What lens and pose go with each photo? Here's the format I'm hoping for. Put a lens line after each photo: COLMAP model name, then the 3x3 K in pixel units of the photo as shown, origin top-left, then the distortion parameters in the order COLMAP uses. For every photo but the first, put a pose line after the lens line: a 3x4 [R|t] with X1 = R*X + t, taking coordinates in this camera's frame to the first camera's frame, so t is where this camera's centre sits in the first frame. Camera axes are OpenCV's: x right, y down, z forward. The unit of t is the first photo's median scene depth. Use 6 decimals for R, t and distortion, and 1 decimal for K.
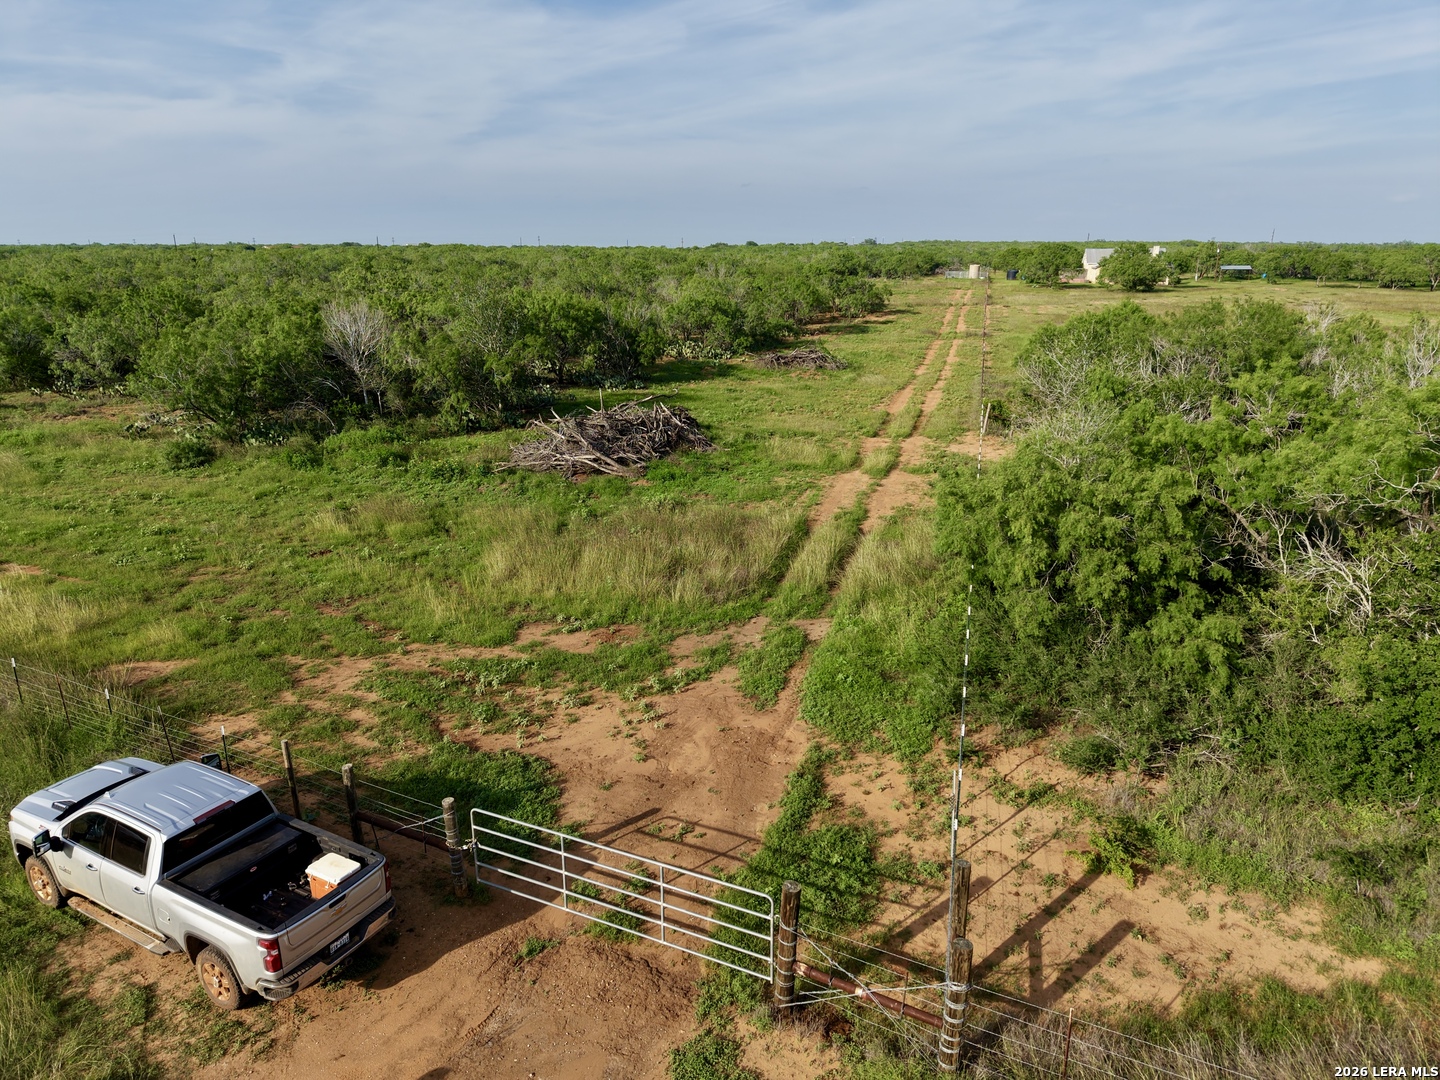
lens RADIAL K [[981.7, 0, 719.2], [0, 981.7, 540.1], [0, 0, 1]] dist [0.024520, -0.017604]
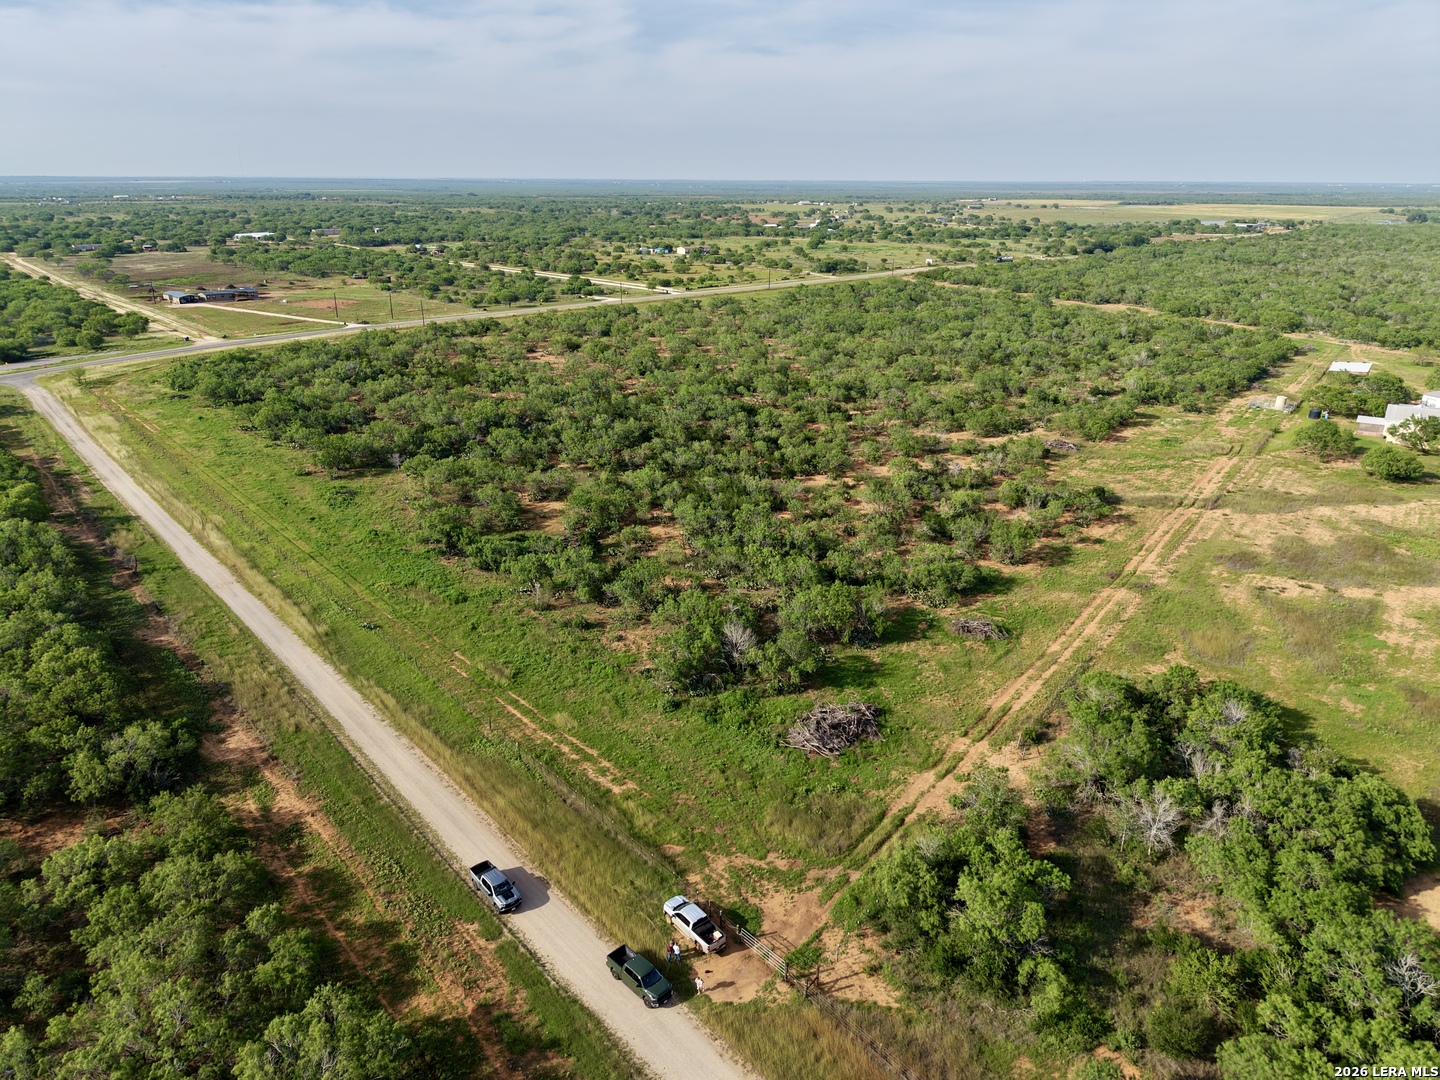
lens RADIAL K [[981.7, 0, 716.9], [0, 981.7, 542.1], [0, 0, 1]] dist [0.024520, -0.017604]
pose [[0.929001, 0.143575, -0.341091, 0.912064], [-0.120260, 0.988775, 0.088663, -1.790353], [0.349992, -0.041348, 0.935840, -3.151580]]
